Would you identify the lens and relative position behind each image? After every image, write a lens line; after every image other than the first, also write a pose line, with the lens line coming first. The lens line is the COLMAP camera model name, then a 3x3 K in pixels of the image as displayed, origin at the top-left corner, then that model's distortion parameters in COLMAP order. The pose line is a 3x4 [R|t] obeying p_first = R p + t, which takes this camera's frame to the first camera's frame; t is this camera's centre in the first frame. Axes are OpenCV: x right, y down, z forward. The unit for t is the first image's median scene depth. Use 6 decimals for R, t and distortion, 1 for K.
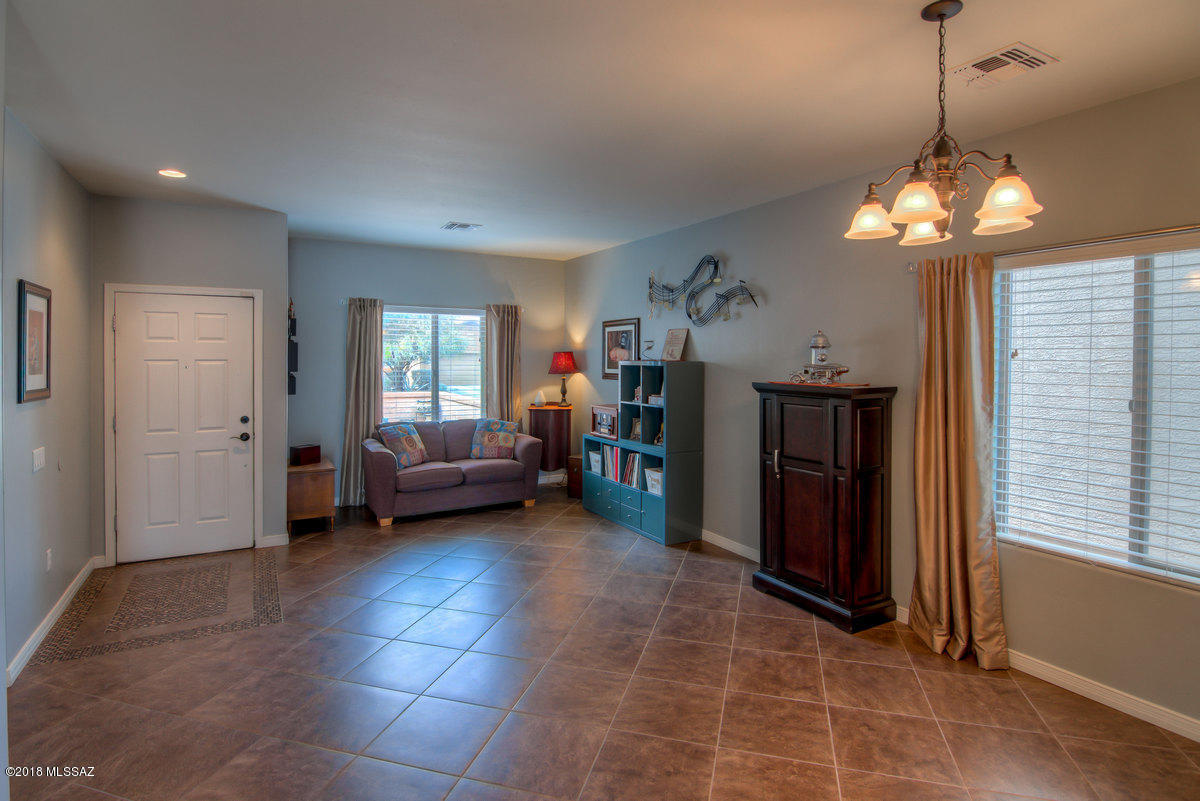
lens RADIAL K [[615.3, 0, 577.7], [0, 615.3, 374.0], [0, 0, 1]] dist [-0.014008, -0.000438]
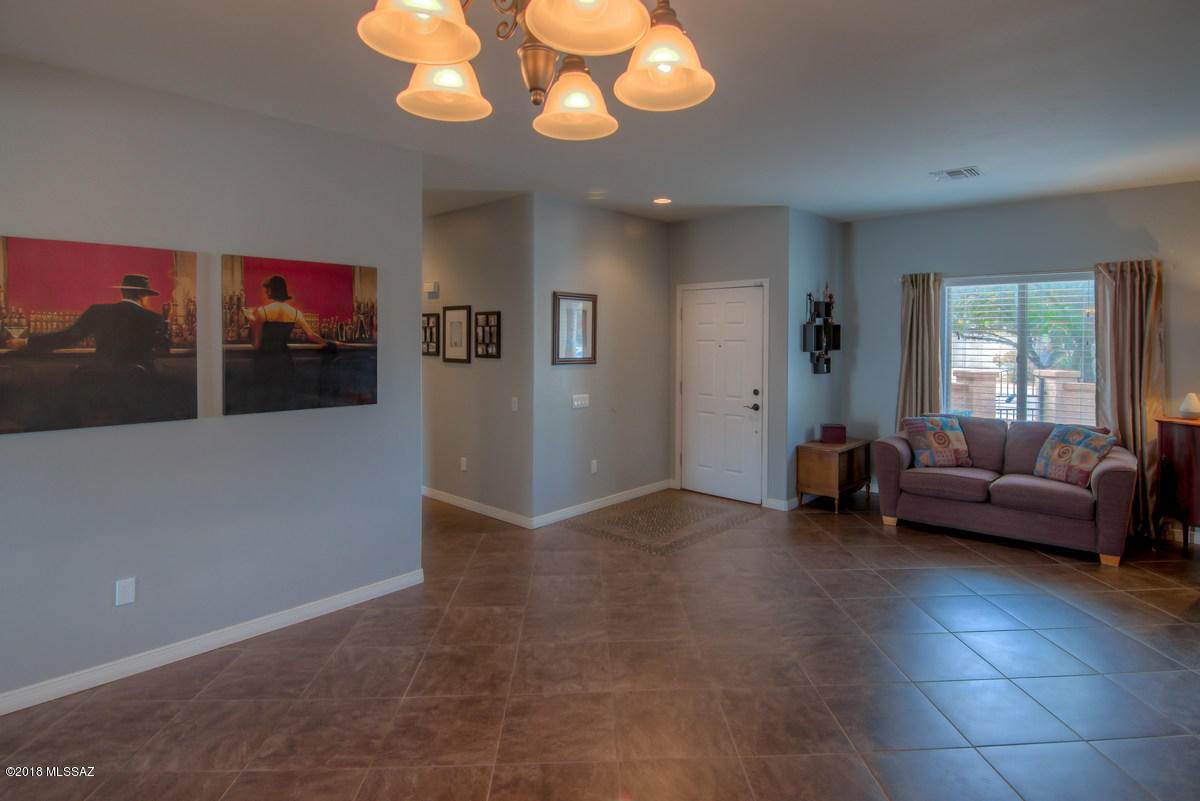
lens RADIAL K [[635.7, 0, 655.1], [0, 635.7, 344.2], [0, 0, 1]] dist [-0.000404, -0.000323]
pose [[0.350080, 0.009114, -0.936676, 0.443156], [-0.027542, 0.999620, -0.000568, -0.008674], [0.936315, 0.025997, 0.350198, 0.346461]]
